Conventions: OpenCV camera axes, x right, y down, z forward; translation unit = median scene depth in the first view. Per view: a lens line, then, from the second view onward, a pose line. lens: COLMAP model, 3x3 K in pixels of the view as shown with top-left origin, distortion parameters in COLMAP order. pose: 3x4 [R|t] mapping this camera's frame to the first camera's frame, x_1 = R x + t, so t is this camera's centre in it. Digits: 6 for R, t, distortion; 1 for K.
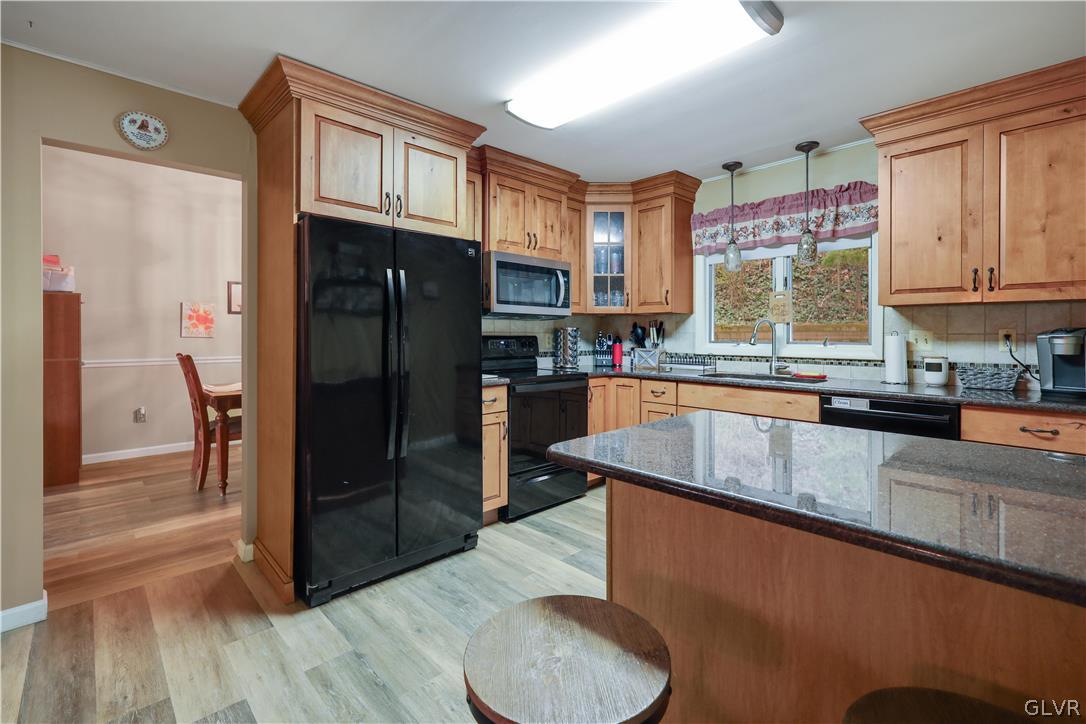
lens RADIAL K [[487.7, 0, 545.8], [0, 487.7, 334.1], [0, 0, 1]] dist [0.001868, 0.000570]
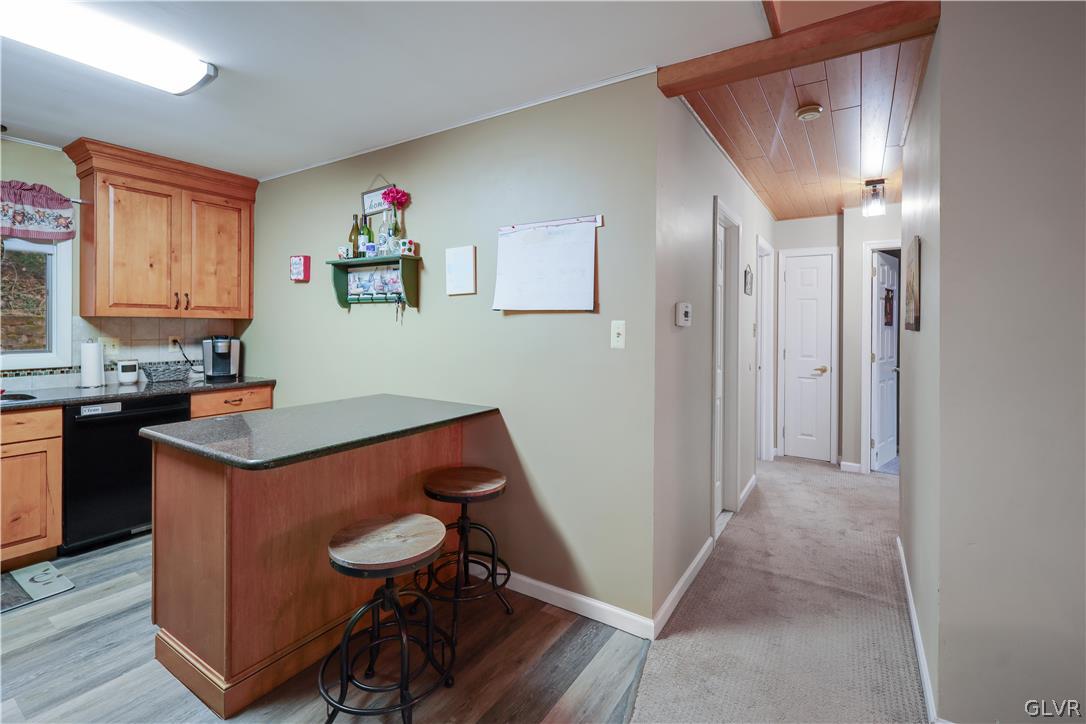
lens RADIAL K [[474.8, 0, 544.8], [0, 474.8, 321.5], [0, 0, 1]] dist [0.000251, 0.000449]
pose [[-0.220586, 0.005745, 0.975351, -0.602745], [-0.005250, 0.999961, -0.007078, -0.047270], [-0.975353, -0.006681, -0.220547, 0.275792]]
